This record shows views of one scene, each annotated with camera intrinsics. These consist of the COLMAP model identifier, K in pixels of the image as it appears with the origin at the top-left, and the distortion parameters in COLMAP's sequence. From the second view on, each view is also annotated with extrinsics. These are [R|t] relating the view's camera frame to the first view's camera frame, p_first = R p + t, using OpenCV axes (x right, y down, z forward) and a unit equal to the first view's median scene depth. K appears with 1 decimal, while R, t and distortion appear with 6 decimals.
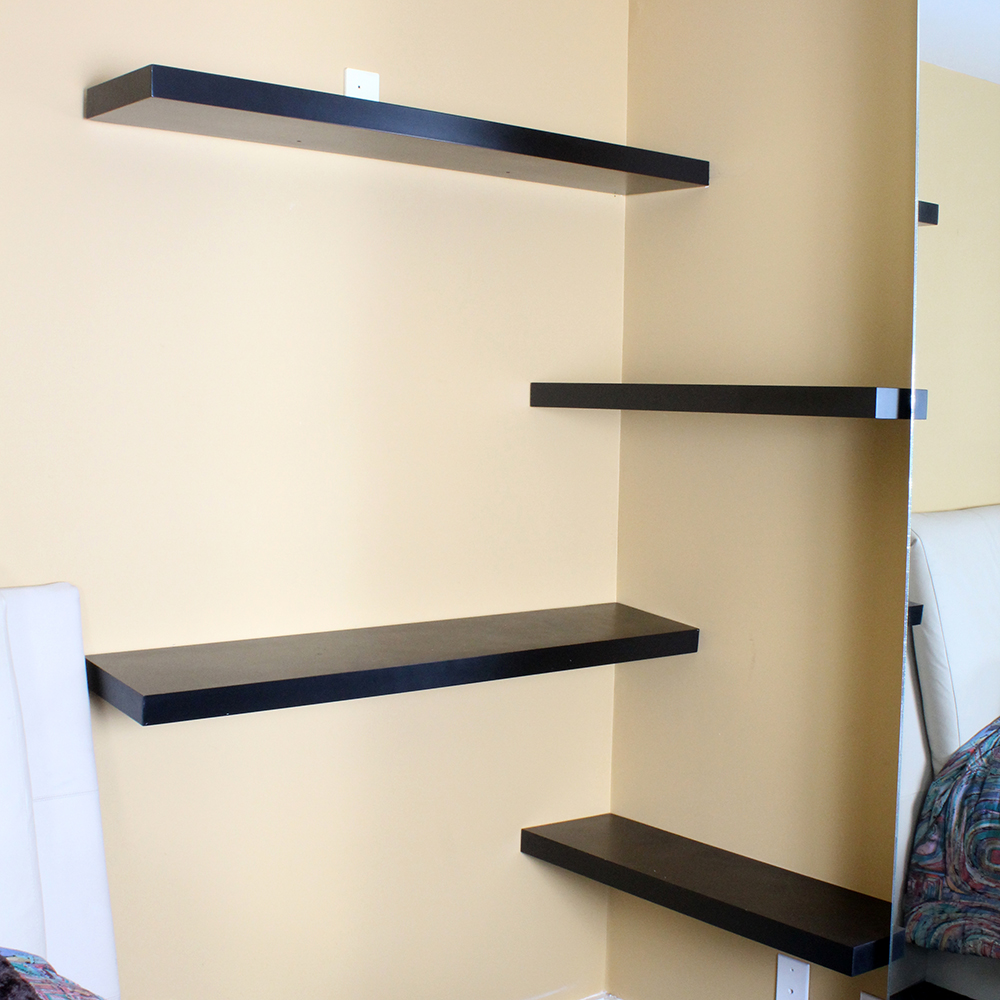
lens RADIAL K [[1487.3, 0, 503.1], [0, 1487.3, 498.9], [0, 0, 1]] dist [-0.141359, 0.000000]
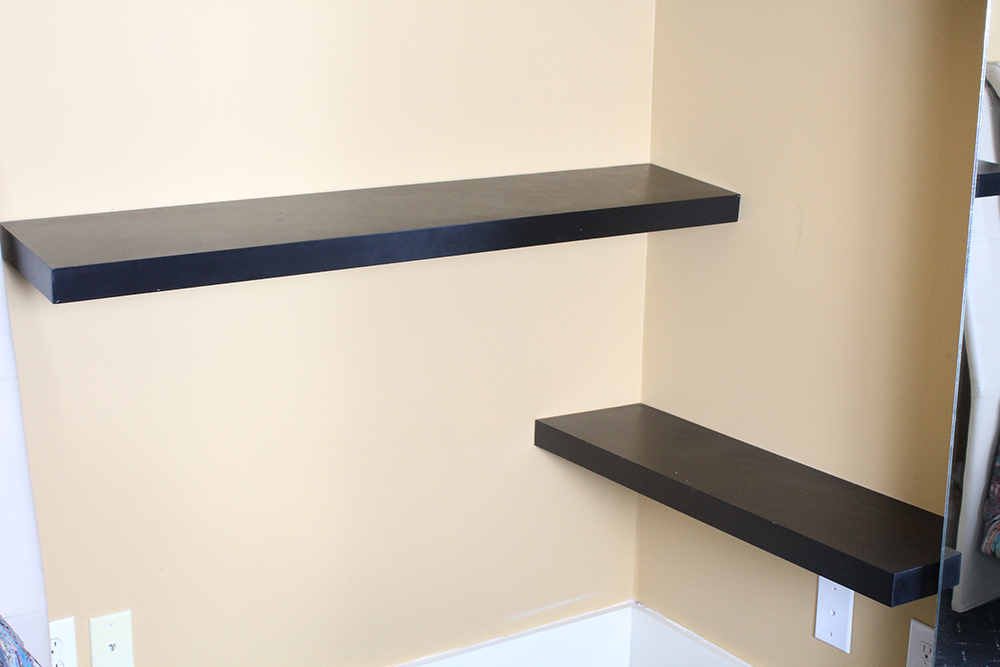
lens RADIAL K [[1520.7, 0, 497.8], [0, 1520.7, 332.1], [0, 0, 1]] dist [-0.078837, 0.000000]
pose [[0.996509, 0.013495, -0.082388, 0.066152], [0.001172, 0.984491, 0.175432, 0.012185], [0.083478, -0.174916, 0.981038, 0.116034]]
